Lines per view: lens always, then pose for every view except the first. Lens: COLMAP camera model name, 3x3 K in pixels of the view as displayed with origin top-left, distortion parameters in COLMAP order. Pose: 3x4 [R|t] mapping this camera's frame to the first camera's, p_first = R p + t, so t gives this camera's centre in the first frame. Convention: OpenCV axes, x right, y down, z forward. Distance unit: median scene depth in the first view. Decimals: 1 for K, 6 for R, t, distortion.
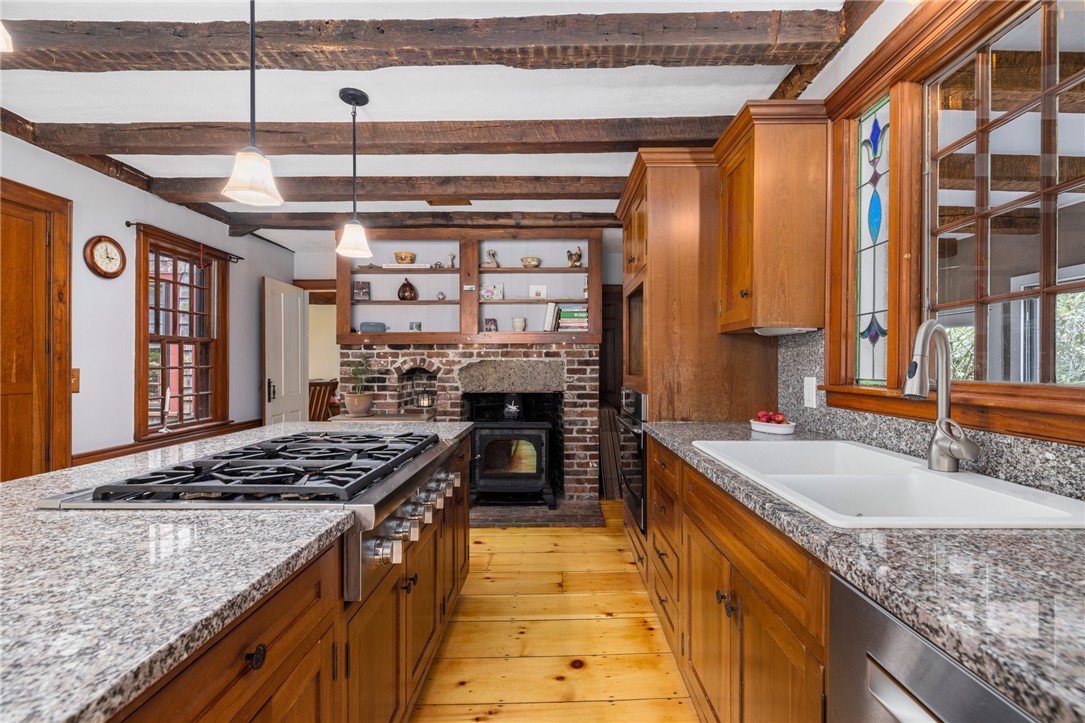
lens RADIAL K [[458.6, 0, 547.2], [0, 458.6, 365.3], [0, 0, 1]] dist [-0.000492, -0.000530]
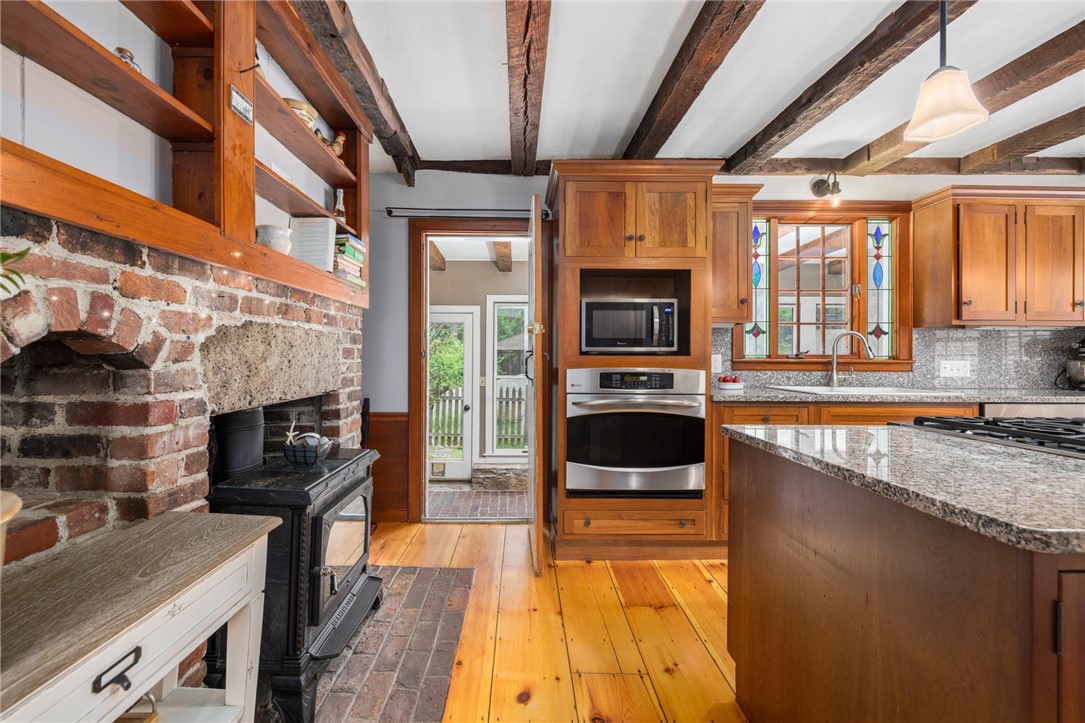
lens RADIAL K [[458.6, 0, 535.8], [0, 458.6, 357.8], [0, 0, 1]] dist [-0.000492, -0.000530]
pose [[-0.007764, -0.004114, 0.999961, -0.585605], [-0.004023, 0.999984, 0.004083, 0.017636], [-0.999962, -0.003991, -0.007780, 0.900825]]
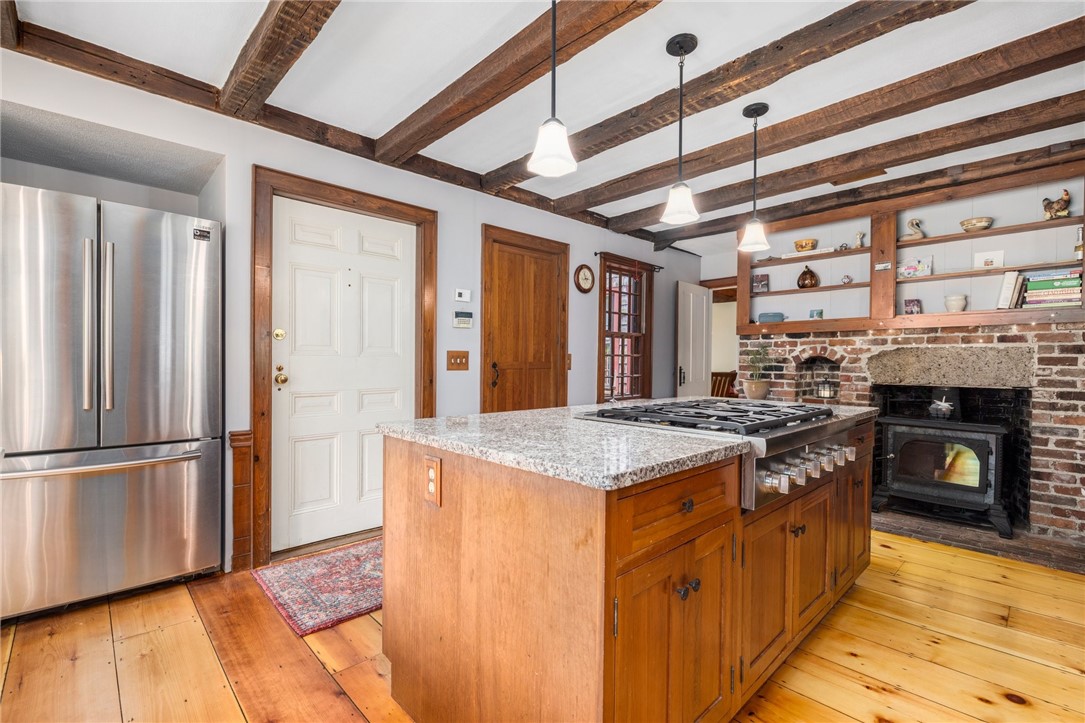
lens RADIAL K [[477.3, 0, 549.3], [0, 477.3, 365.0], [0, 0, 1]] dist [-0.002095, 0.001239]
pose [[0.695404, 0.011727, -0.718523, 0.055124], [-0.014843, 0.999888, 0.001953, 0.034620], [0.718465, 0.009307, 0.695501, -0.127054]]
